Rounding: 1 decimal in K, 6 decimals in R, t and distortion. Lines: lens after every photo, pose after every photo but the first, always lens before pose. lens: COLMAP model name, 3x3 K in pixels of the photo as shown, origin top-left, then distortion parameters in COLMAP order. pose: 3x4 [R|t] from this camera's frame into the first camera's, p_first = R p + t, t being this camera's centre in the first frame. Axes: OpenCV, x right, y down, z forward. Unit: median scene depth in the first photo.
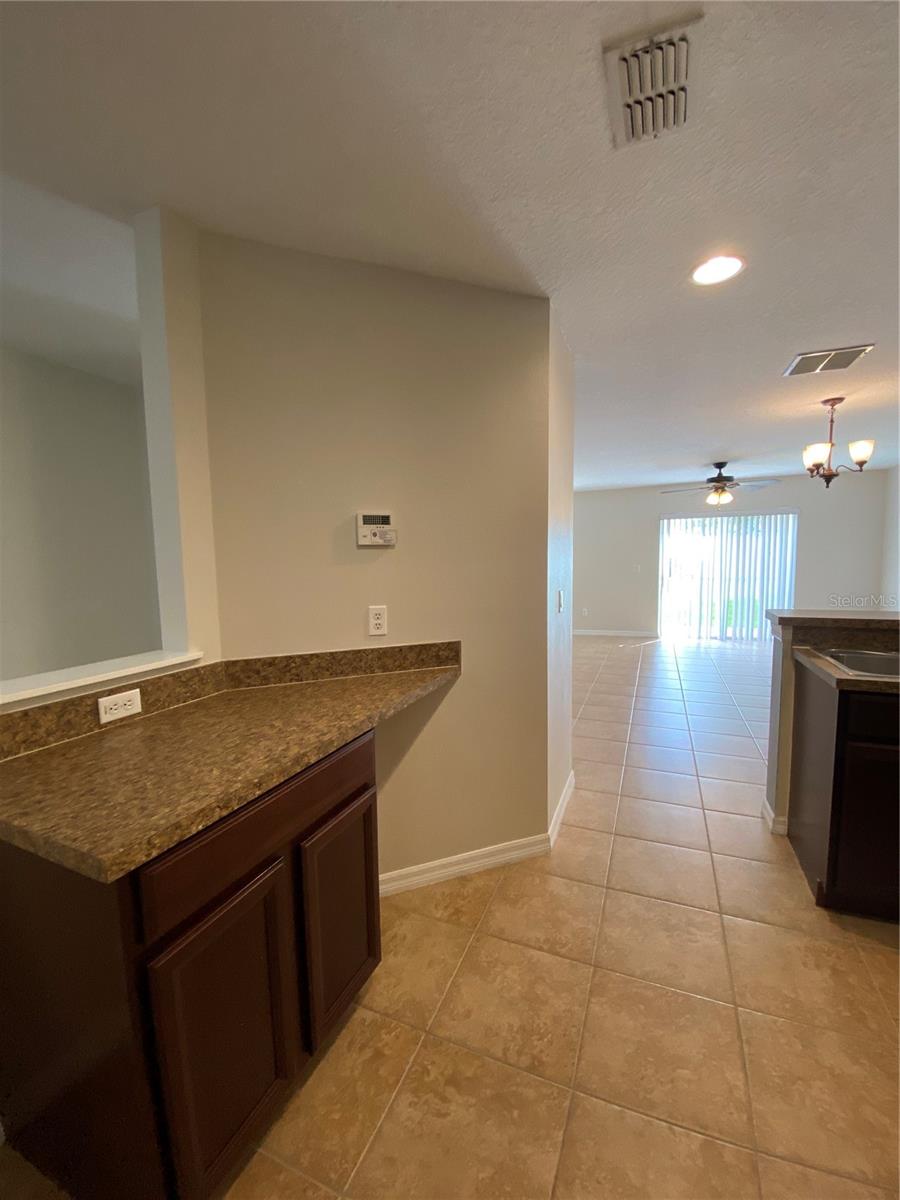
lens RADIAL K [[487.7, 0, 450.0], [0, 487.7, 600.0], [0, 0, 1]] dist [0.039950, -0.029973]
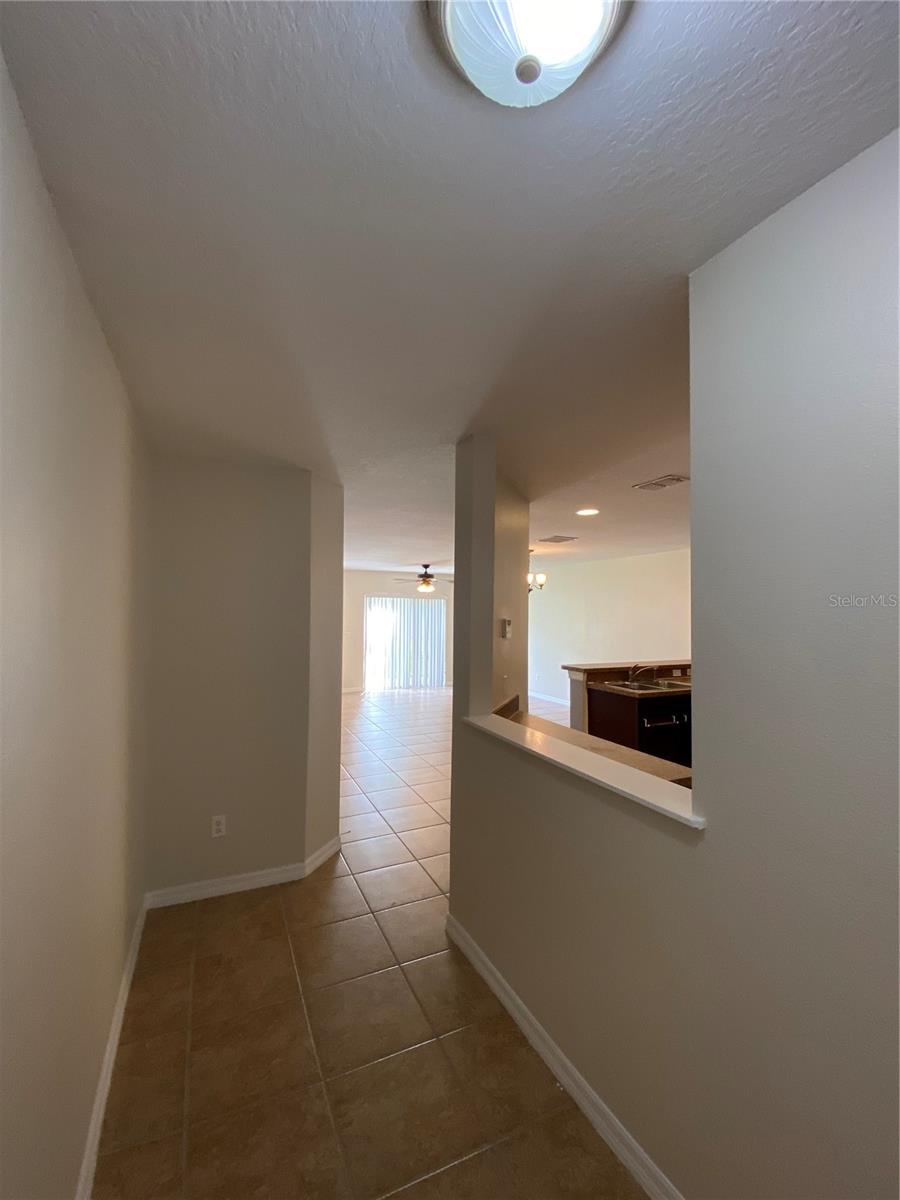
lens RADIAL K [[487.7, 0, 450.0], [0, 487.7, 600.0], [0, 0, 1]] dist [0.039950, -0.029973]
pose [[0.648799, 0.042989, 0.759744, -0.496072], [0.048607, 0.994023, -0.097755, -0.028896], [-0.759405, 0.100352, 0.642832, 0.027609]]
